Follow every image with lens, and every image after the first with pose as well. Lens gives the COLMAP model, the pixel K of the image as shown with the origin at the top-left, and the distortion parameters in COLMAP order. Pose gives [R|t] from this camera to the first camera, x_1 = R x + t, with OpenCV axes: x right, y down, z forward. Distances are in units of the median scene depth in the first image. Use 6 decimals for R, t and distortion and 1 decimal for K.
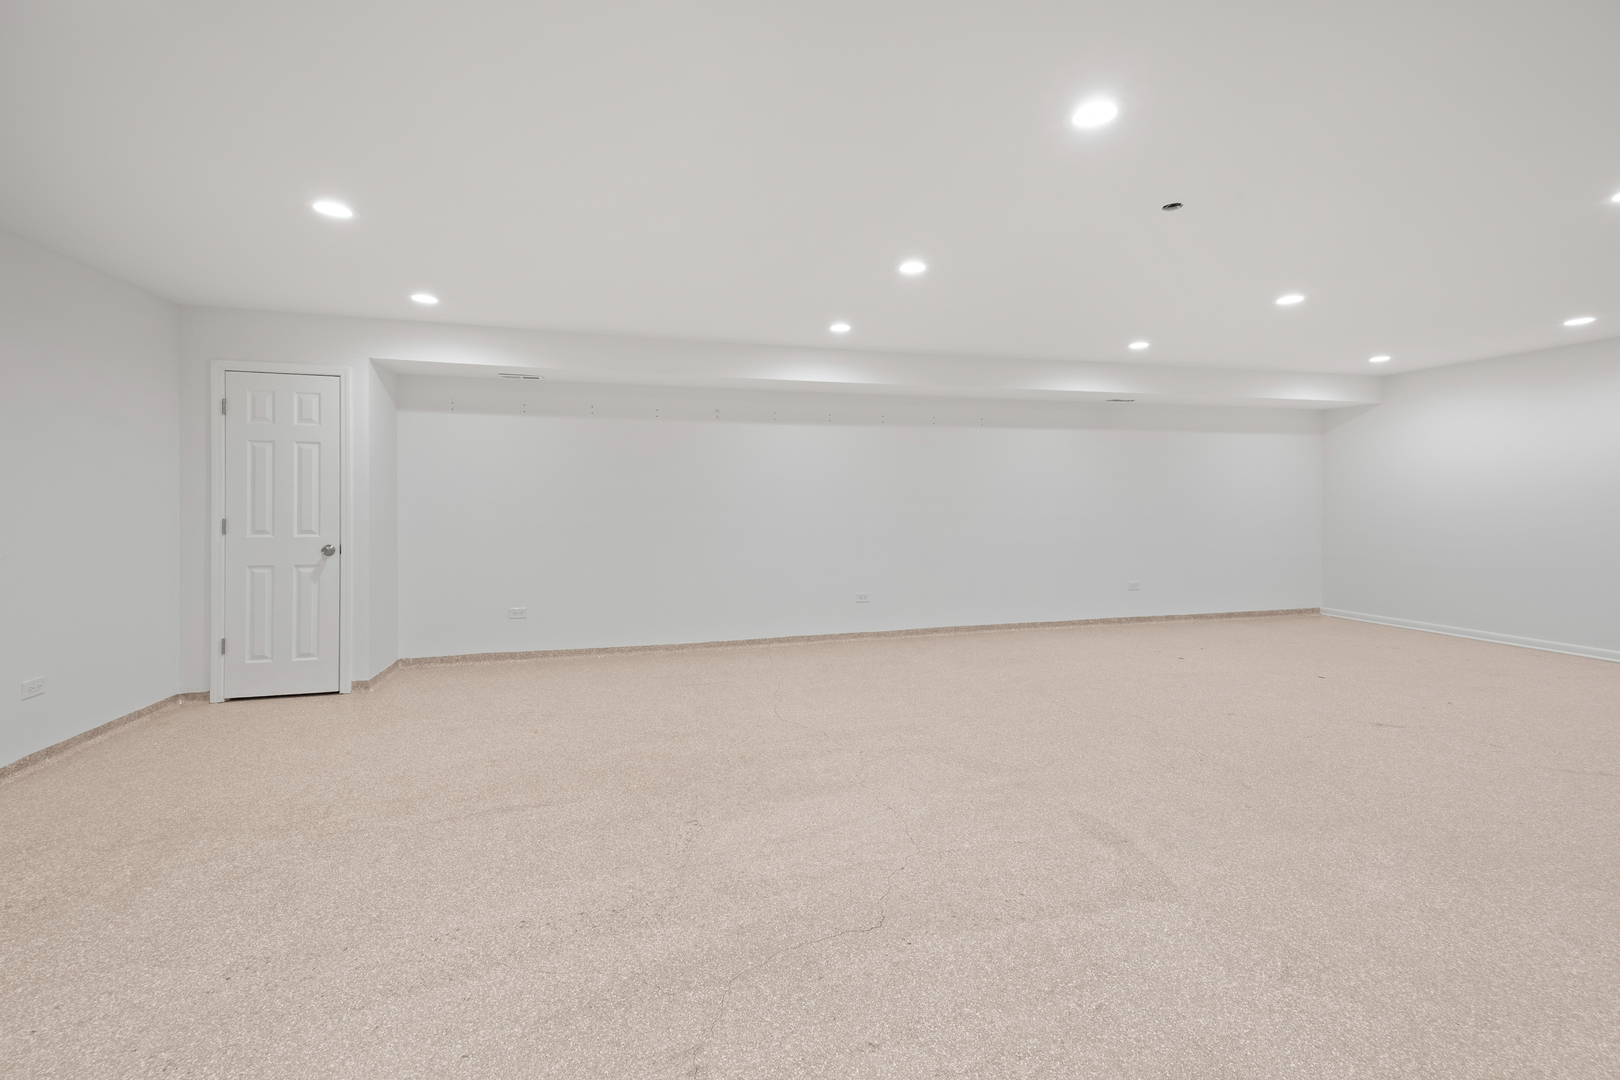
lens RADIAL K [[692.9, 0, 810.6], [0, 692.9, 499.7], [0, 0, 1]] dist [0.031104, 0.000051]
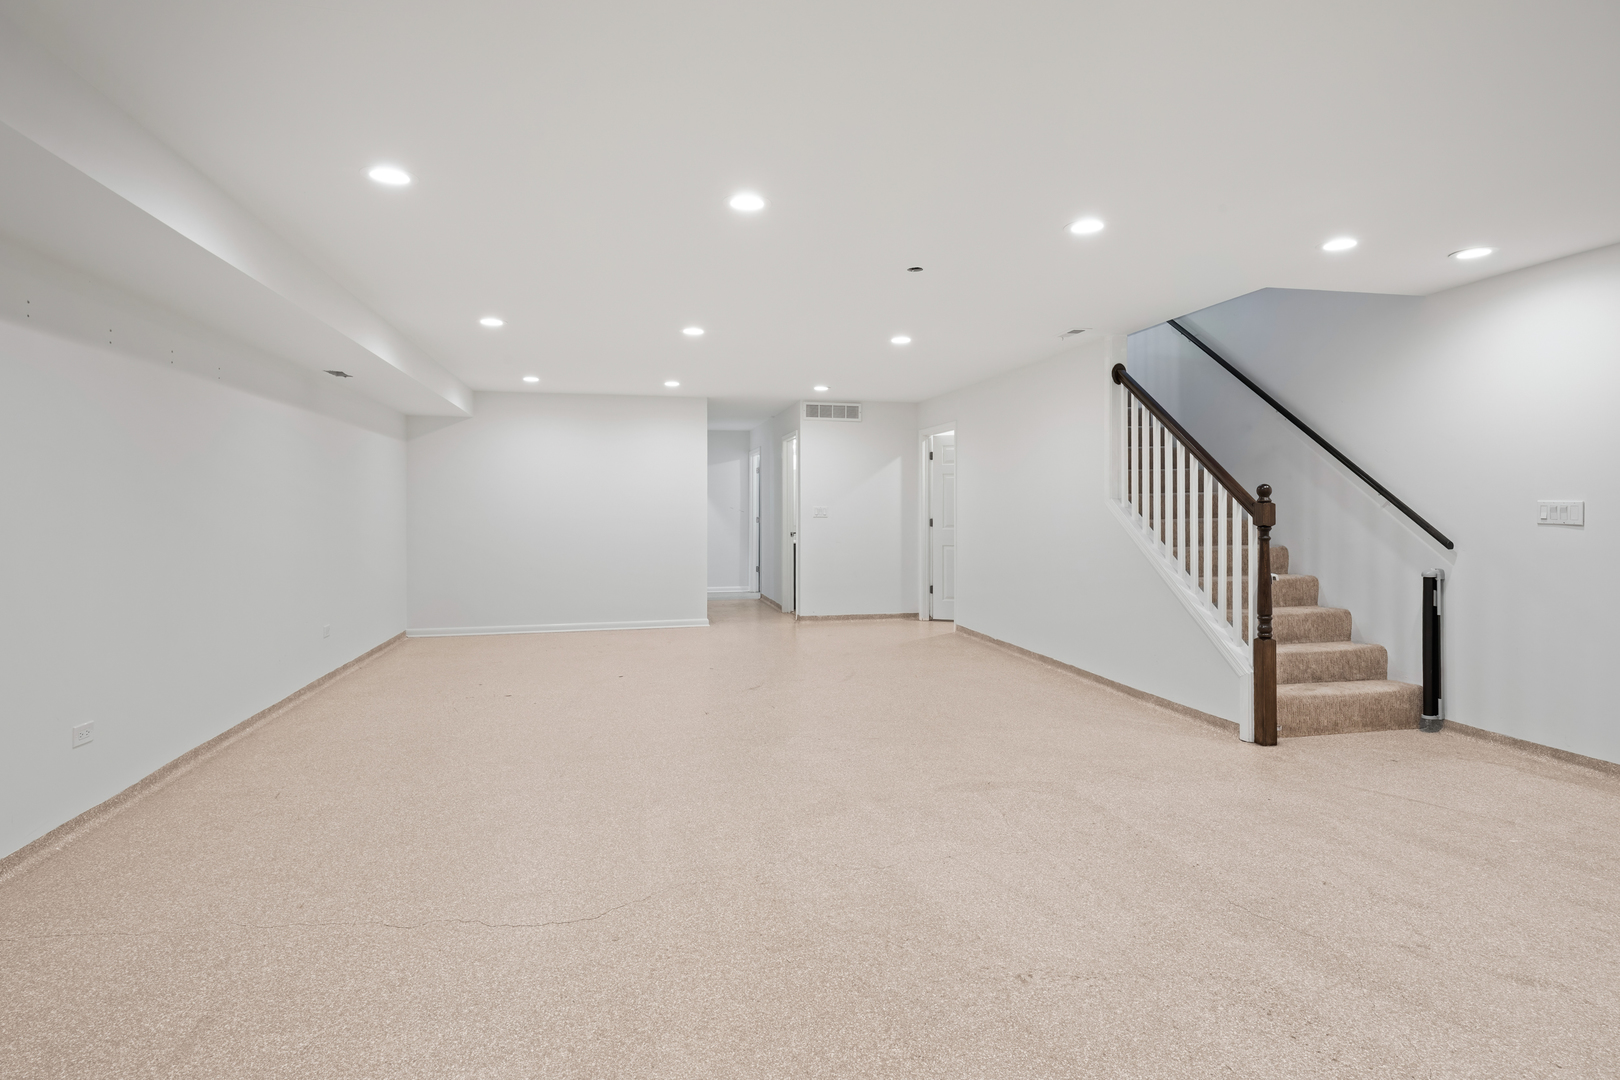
lens RADIAL K [[855.7, 0, 809.8], [0, 855.7, 510.4], [0, 0, 1]] dist [0.001969, -0.000892]
pose [[0.046087, 0.001806, 0.998936, -1.099847], [0.002914, 0.999994, -0.001942, 0.003840], [-0.998933, 0.003001, 0.046081, 1.260638]]
